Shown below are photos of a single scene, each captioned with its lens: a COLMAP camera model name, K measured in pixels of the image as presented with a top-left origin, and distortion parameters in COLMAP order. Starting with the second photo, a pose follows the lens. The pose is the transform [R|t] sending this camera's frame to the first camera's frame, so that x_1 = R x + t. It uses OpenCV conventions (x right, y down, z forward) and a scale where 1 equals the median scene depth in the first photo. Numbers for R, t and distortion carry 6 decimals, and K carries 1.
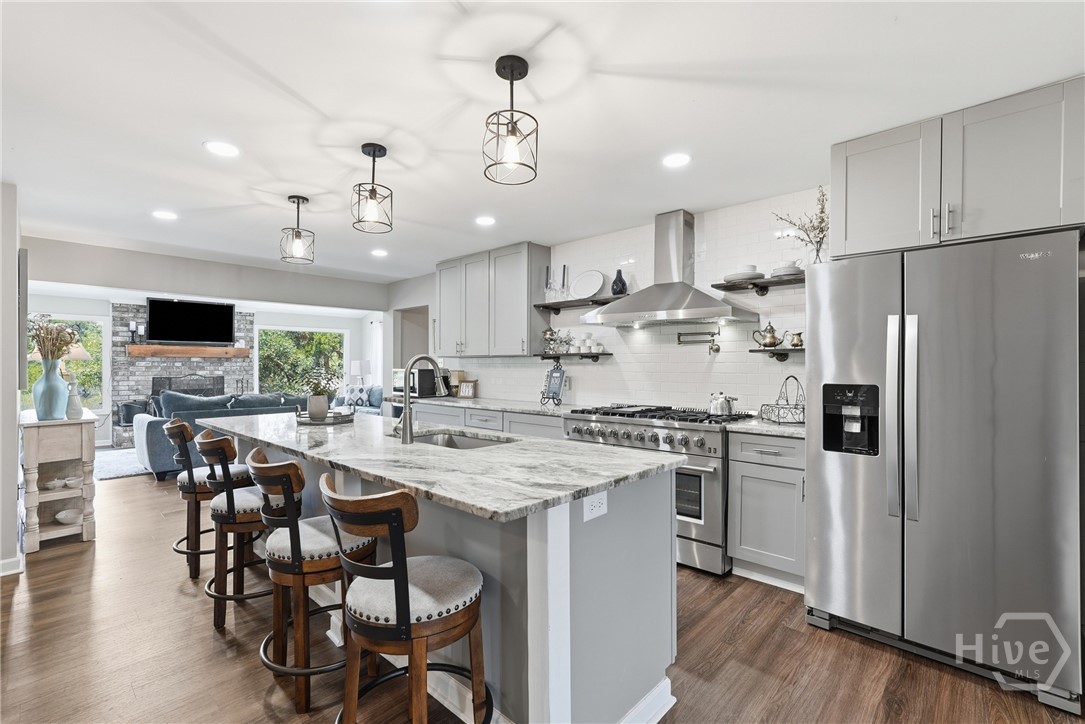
lens RADIAL K [[485.9, 0, 547.0], [0, 485.9, 362.4], [0, 0, 1]] dist [-0.005277, -0.000111]
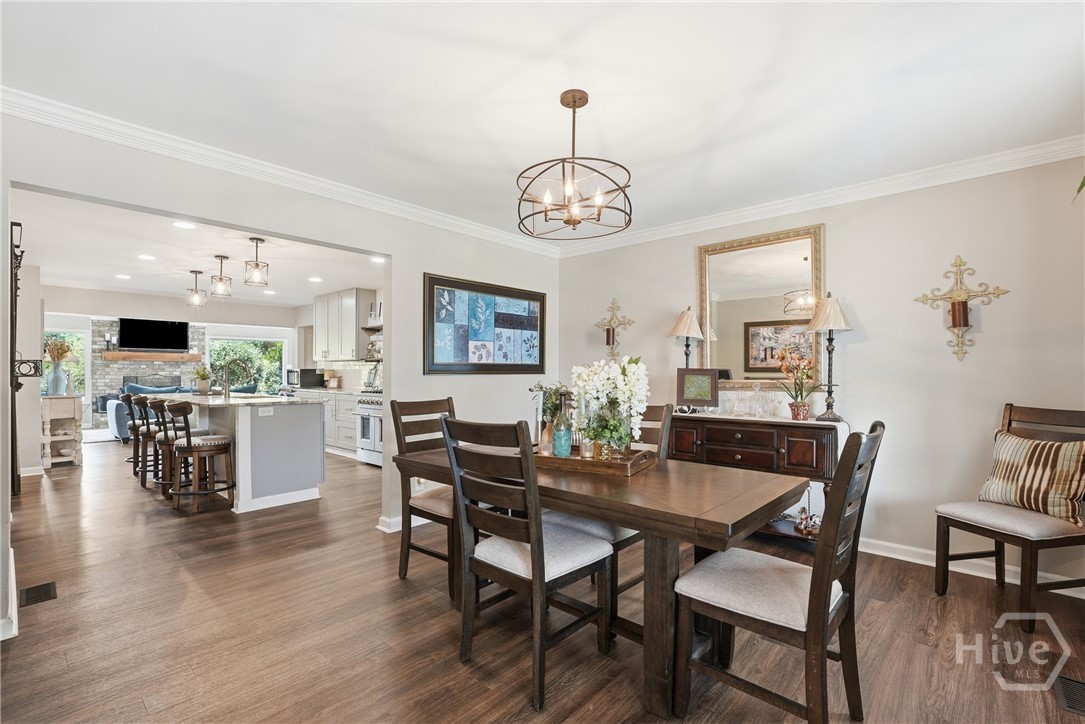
lens RADIAL K [[485.9, 0, 538.8], [0, 485.9, 371.7], [0, 0, 1]] dist [-0.005277, -0.000111]
pose [[0.999895, 0.002399, 0.014267, 0.290461], [-0.002488, 0.999978, 0.006221, 0.007615], [-0.014252, -0.006256, 0.999879, -0.324486]]
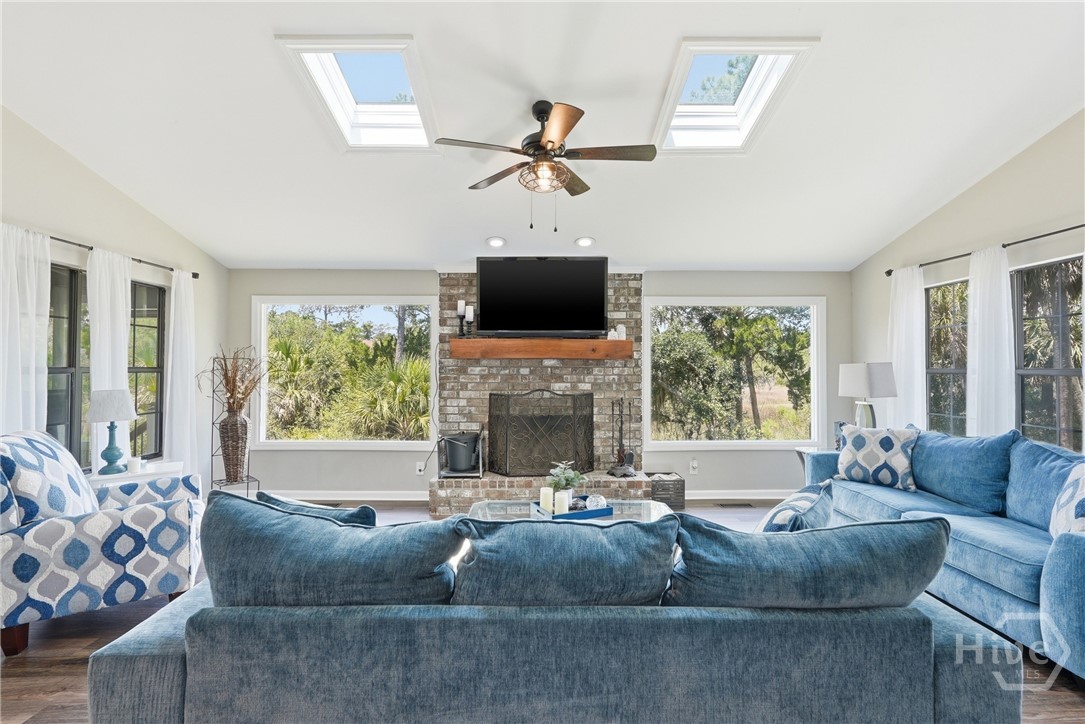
lens RADIAL K [[485.9, 0, 538.8], [0, 485.9, 362.6], [0, 0, 1]] dist [-0.005277, -0.000111]
pose [[0.684415, -0.007814, -0.729051, -0.349283], [0.002905, 0.999964, -0.007991, -0.001859], [0.729087, 0.003351, 0.684413, 0.656749]]
